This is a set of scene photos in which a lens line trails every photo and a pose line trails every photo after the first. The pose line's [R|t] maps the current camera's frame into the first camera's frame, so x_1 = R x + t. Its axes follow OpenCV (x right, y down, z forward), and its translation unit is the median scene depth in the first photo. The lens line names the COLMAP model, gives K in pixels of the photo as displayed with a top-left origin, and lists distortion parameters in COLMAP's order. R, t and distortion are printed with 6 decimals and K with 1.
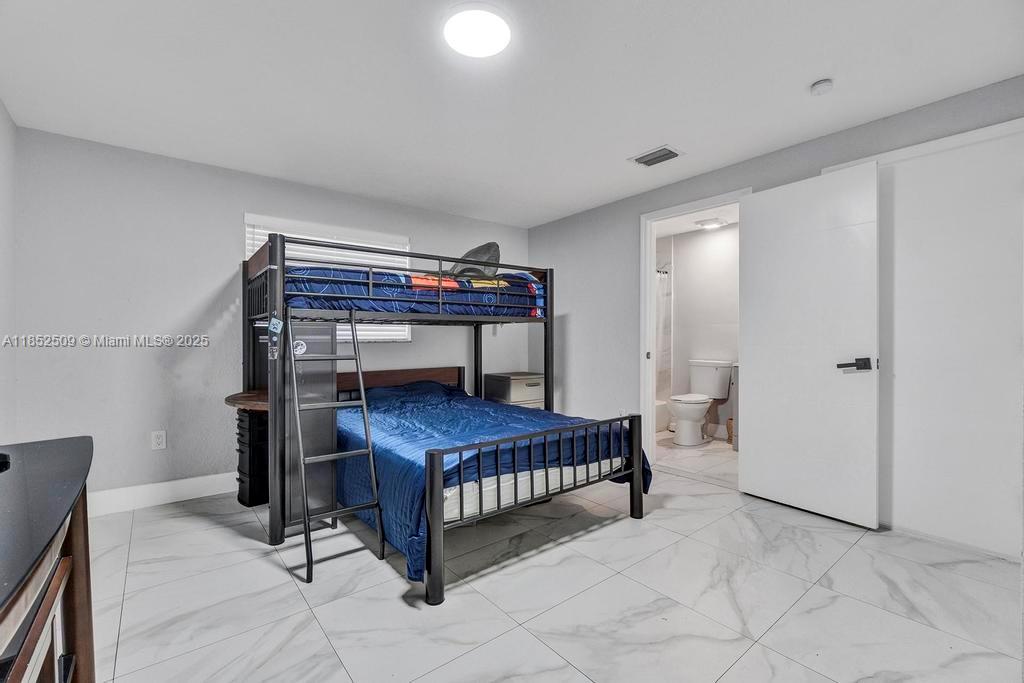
lens RADIAL K [[448.9, 0, 506.9], [0, 448.9, 337.0], [0, 0, 1]] dist [-0.000496, 0.000009]
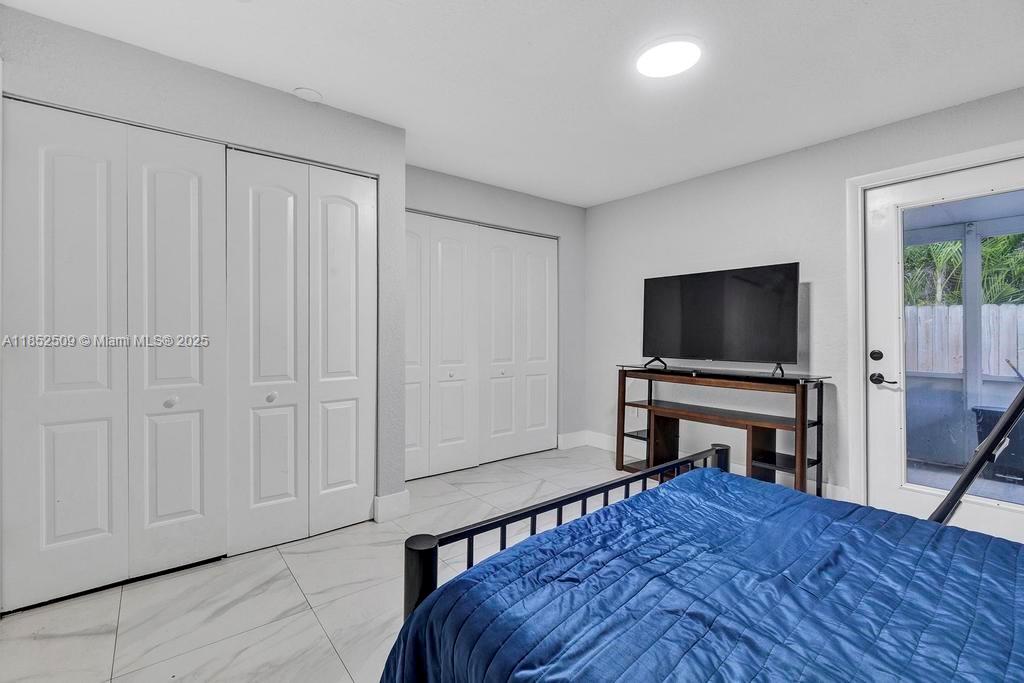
lens RADIAL K [[448.9, 0, 506.9], [0, 448.9, 337.0], [0, 0, 1]] dist [-0.000496, 0.000009]
pose [[-0.999999, 0.001243, 0.000049, 0.308137], [0.001243, 0.999977, 0.006664, 0.012384], [-0.000041, 0.006664, -0.999978, 1.908457]]
